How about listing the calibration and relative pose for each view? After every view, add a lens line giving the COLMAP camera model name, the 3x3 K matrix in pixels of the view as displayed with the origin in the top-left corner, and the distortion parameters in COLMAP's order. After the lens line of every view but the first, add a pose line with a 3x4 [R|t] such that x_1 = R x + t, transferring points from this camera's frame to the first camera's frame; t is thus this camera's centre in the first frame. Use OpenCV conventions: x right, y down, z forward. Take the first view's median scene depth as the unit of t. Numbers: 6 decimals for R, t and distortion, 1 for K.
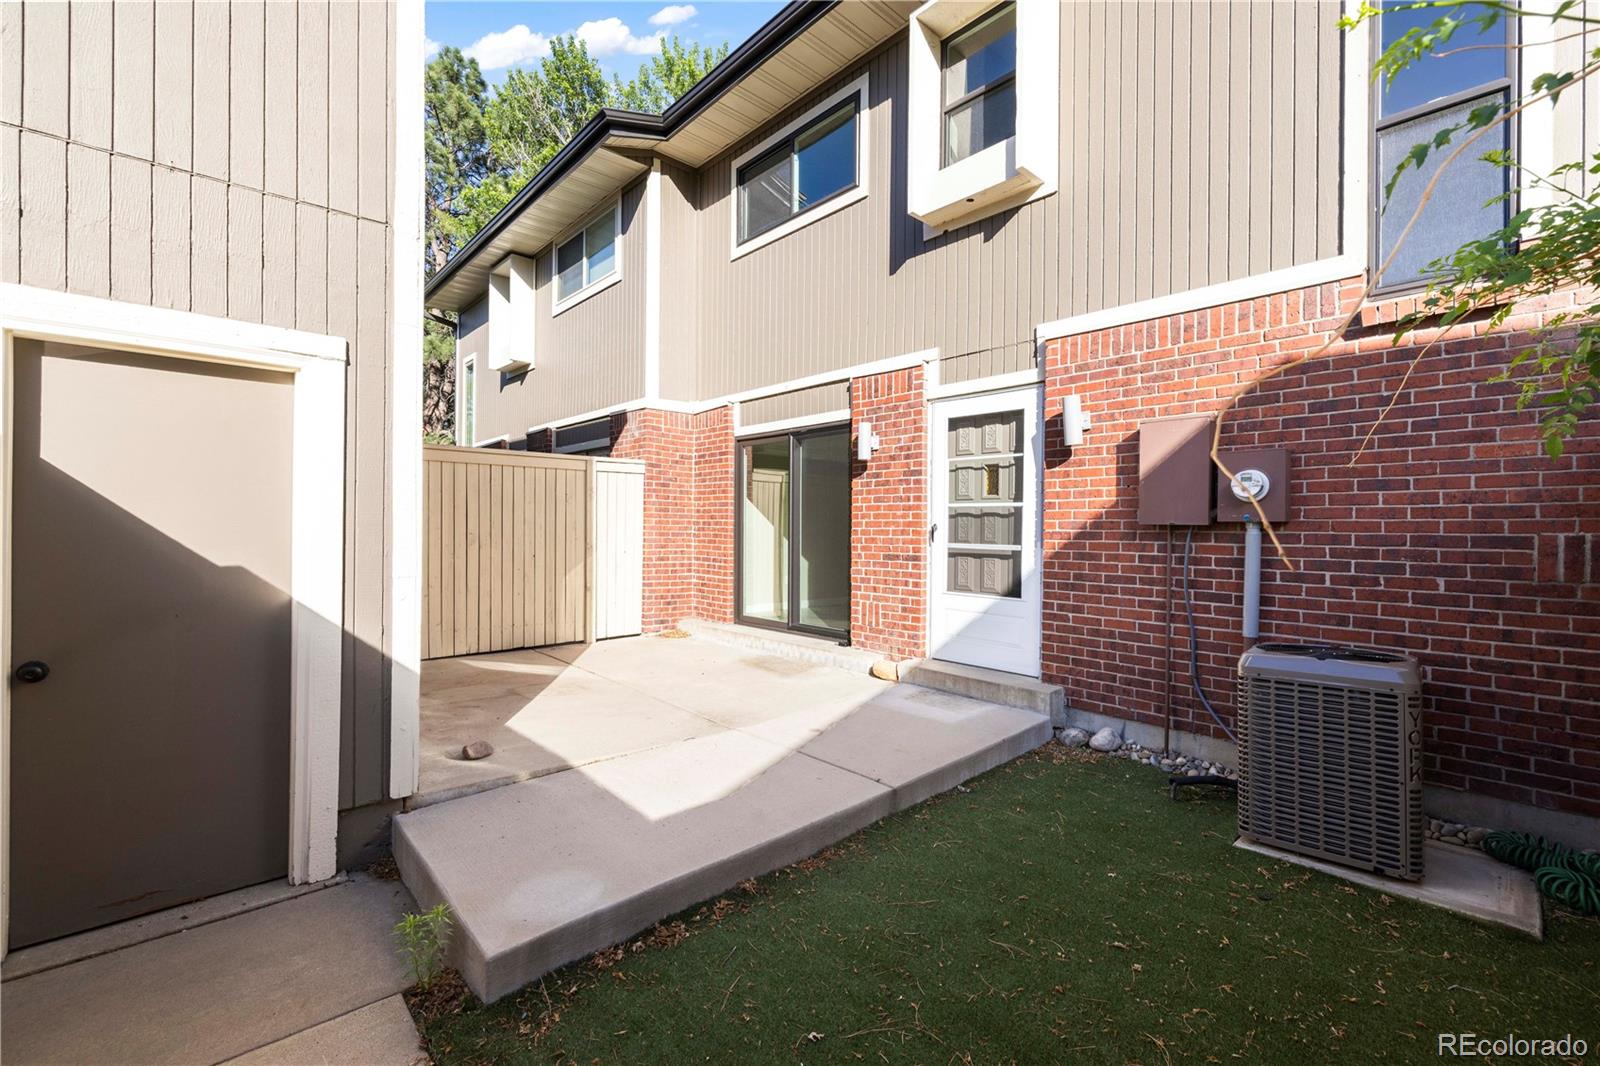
lens RADIAL K [[676.8, 0, 802.6], [0, 676.8, 528.5], [0, 0, 1]] dist [0.000469, -0.000067]
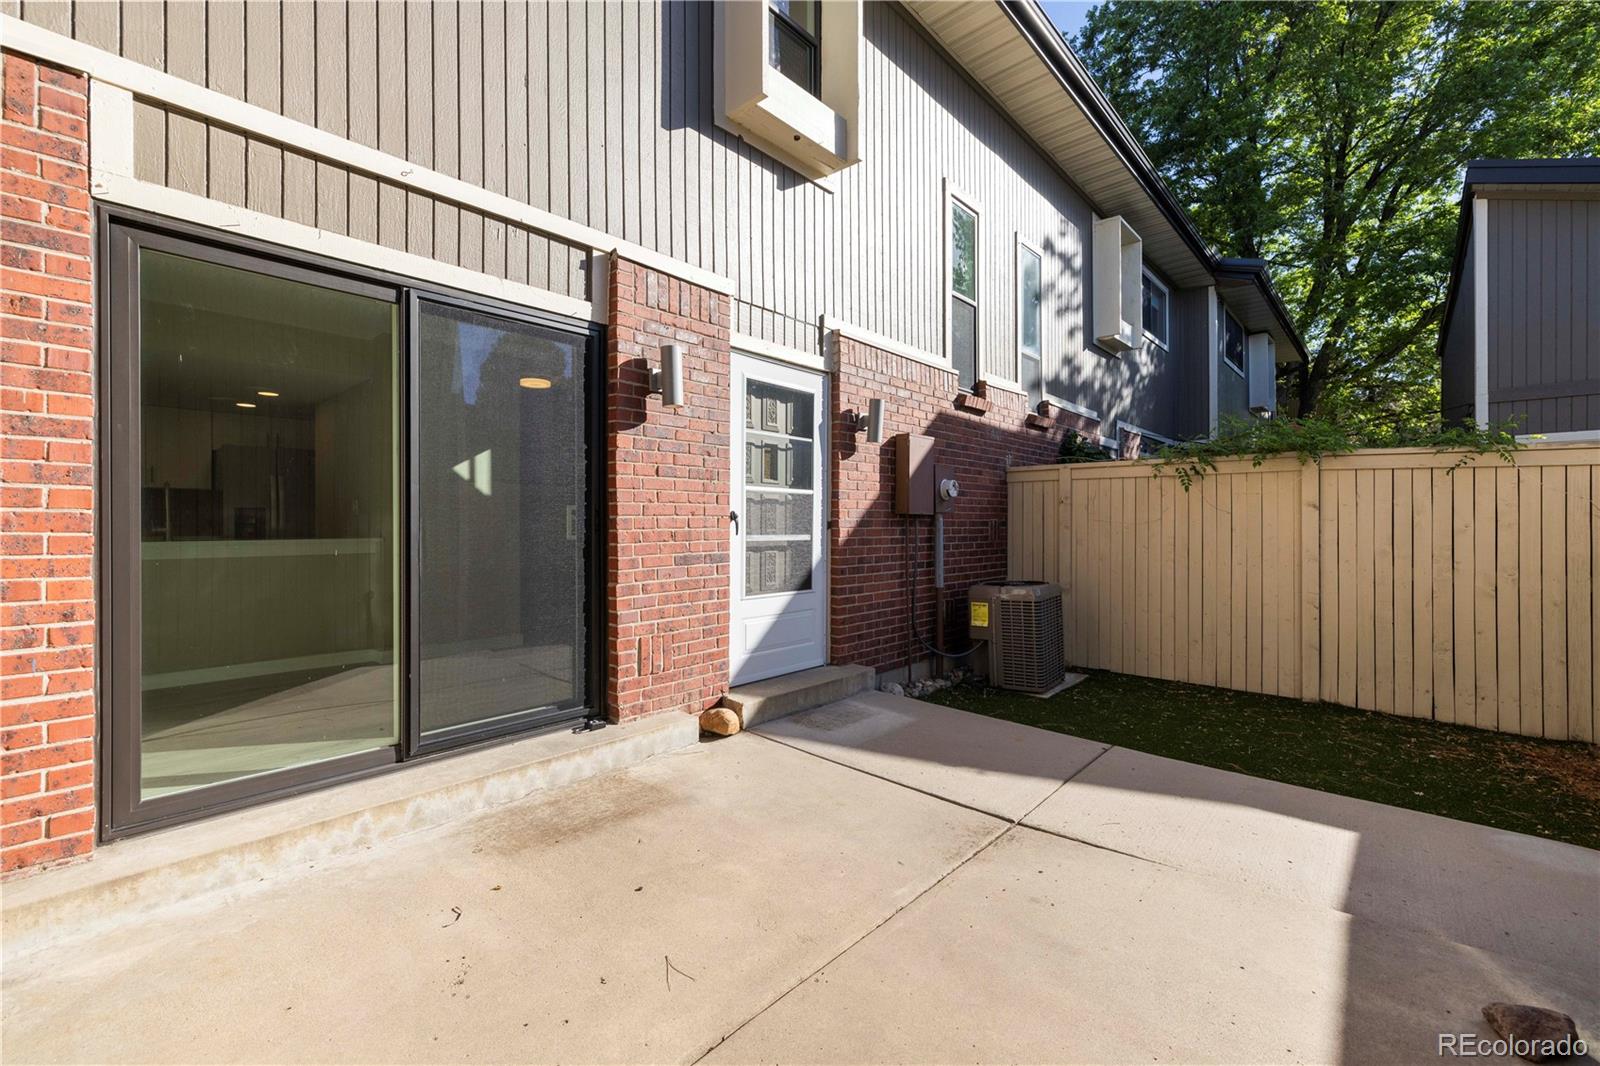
lens RADIAL K [[676.8, 0, 802.6], [0, 676.8, 528.5], [0, 0, 1]] dist [0.000469, -0.000067]
pose [[-0.102451, -0.009436, 0.994693, -0.619255], [0.007612, 0.999918, 0.010270, 0.006181], [-0.994709, 0.008624, -0.102371, 1.083353]]
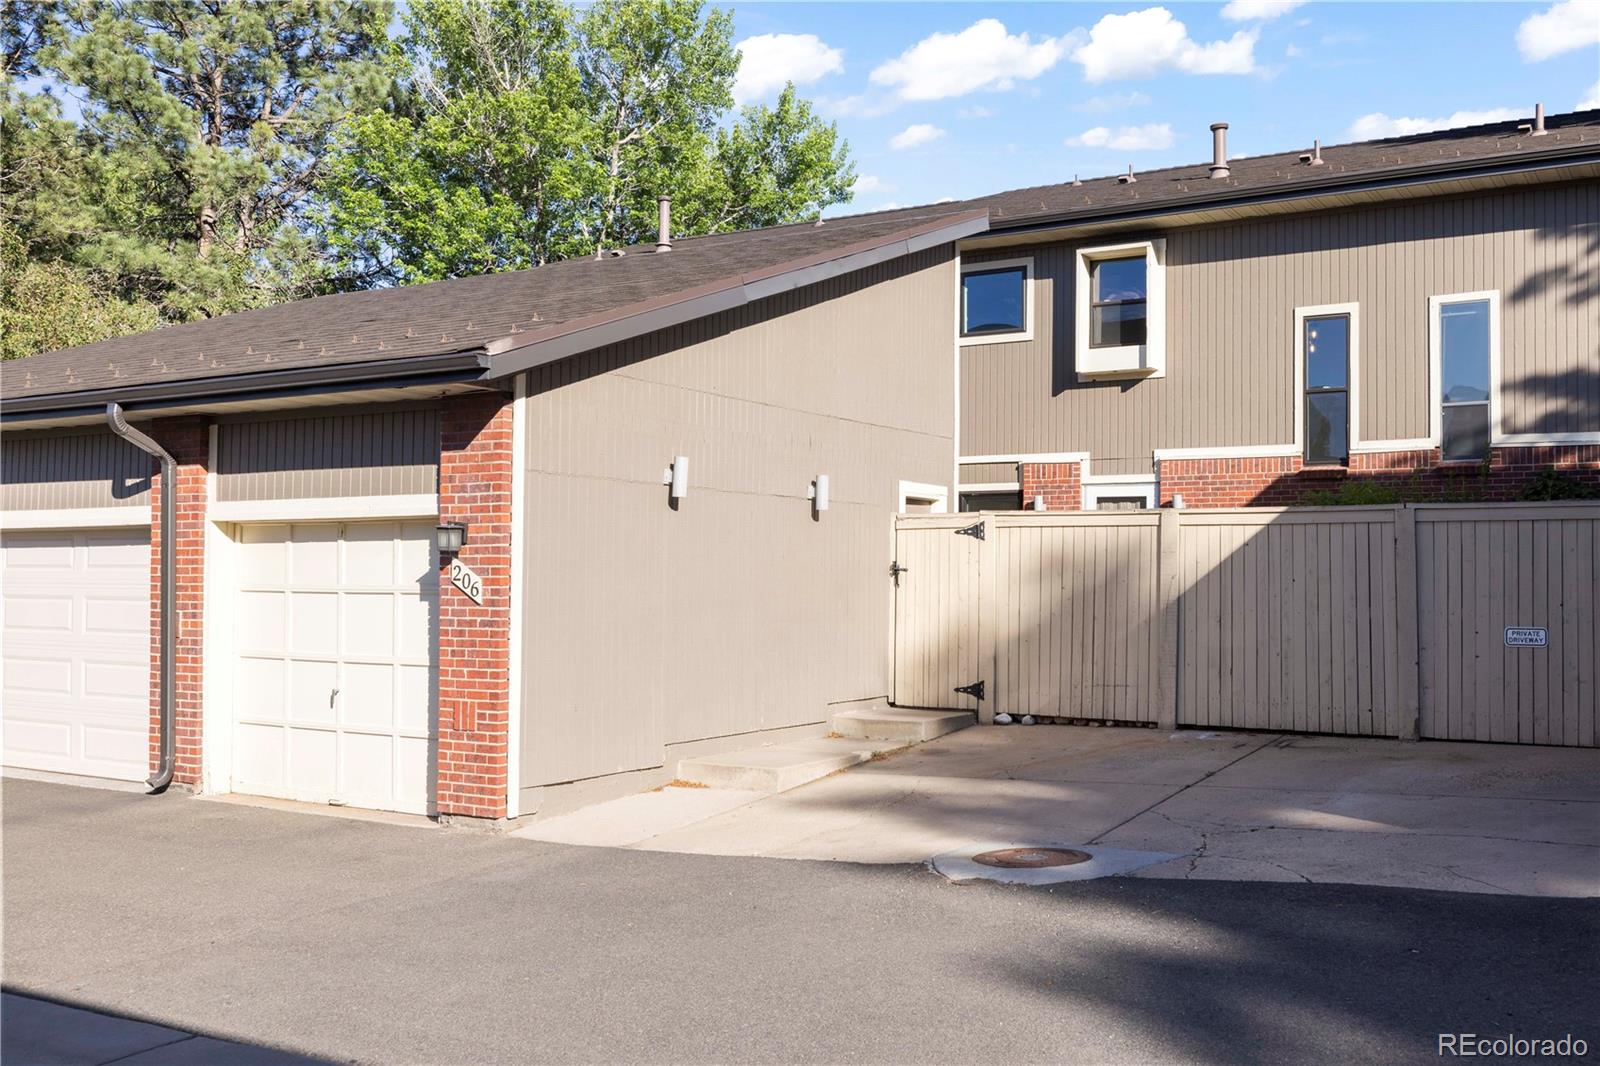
lens RADIAL K [[1596.1, 0, 800.0], [0, 1596.1, 533.0], [0, 0, 1]] dist [0.001969, 0.011489]
pose [[0.966974, 0.004409, 0.254836, -1.511466], [0.002356, 0.999653, -0.026235, 0.019382], [-0.254864, 0.025969, 0.966628, -2.611658]]
